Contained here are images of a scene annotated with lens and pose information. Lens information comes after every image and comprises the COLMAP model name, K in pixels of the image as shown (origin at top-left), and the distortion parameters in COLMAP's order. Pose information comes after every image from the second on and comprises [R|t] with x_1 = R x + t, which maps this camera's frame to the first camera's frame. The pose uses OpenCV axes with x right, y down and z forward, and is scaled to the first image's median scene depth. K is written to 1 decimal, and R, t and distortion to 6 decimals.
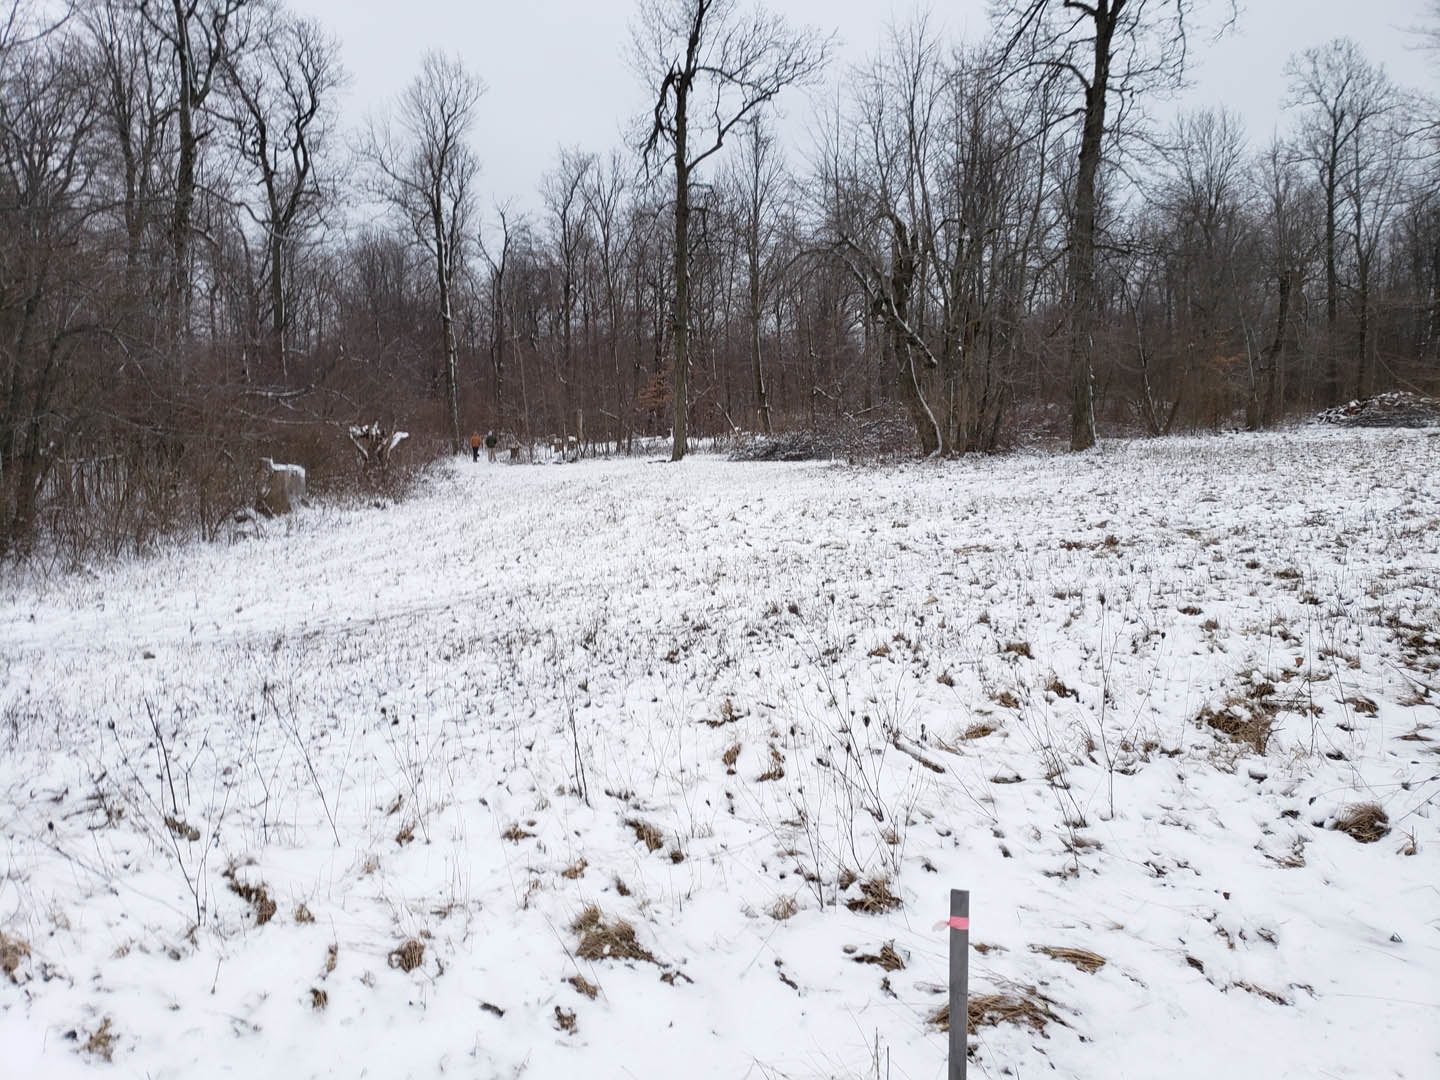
lens RADIAL K [[1107.1, 0, 720.8], [0, 1107.1, 540.5], [0, 0, 1]] dist [0.008270, 0.005527]
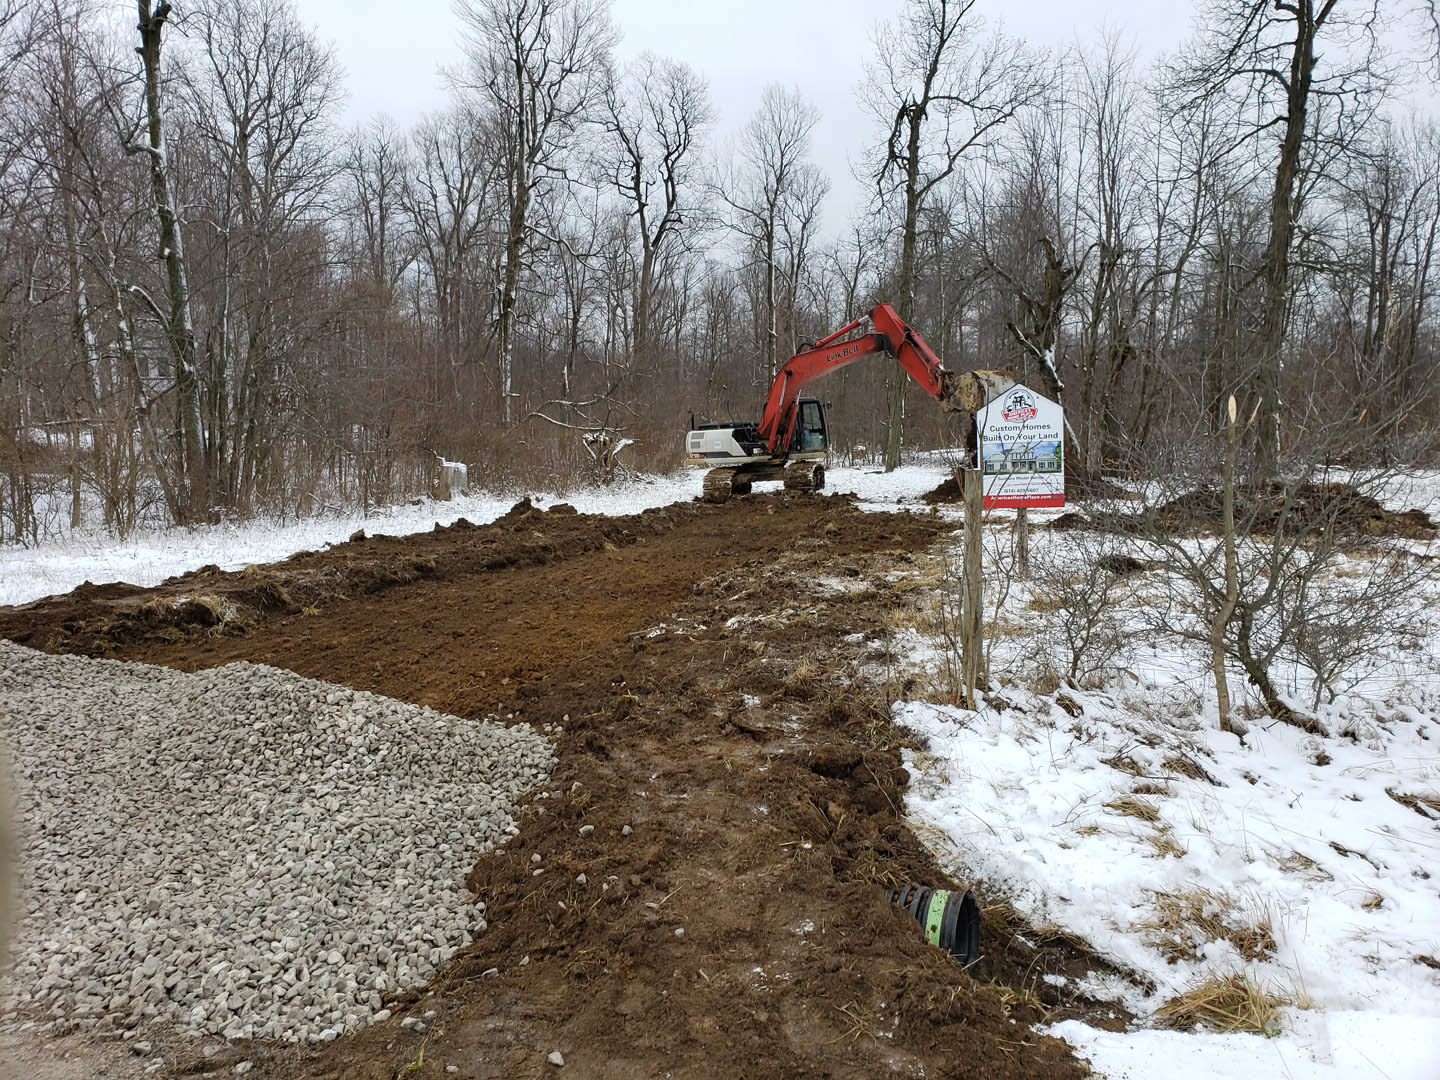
lens RADIAL K [[1107.1, 0, 718.6], [0, 1107.1, 539.0], [0, 0, 1]] dist [0.008270, 0.005527]
pose [[0.938749, 0.054651, -0.340241, 0.167933], [-0.058143, 0.998308, -0.000068, 0.000658], [0.339662, 0.019846, 0.940338, -0.042676]]
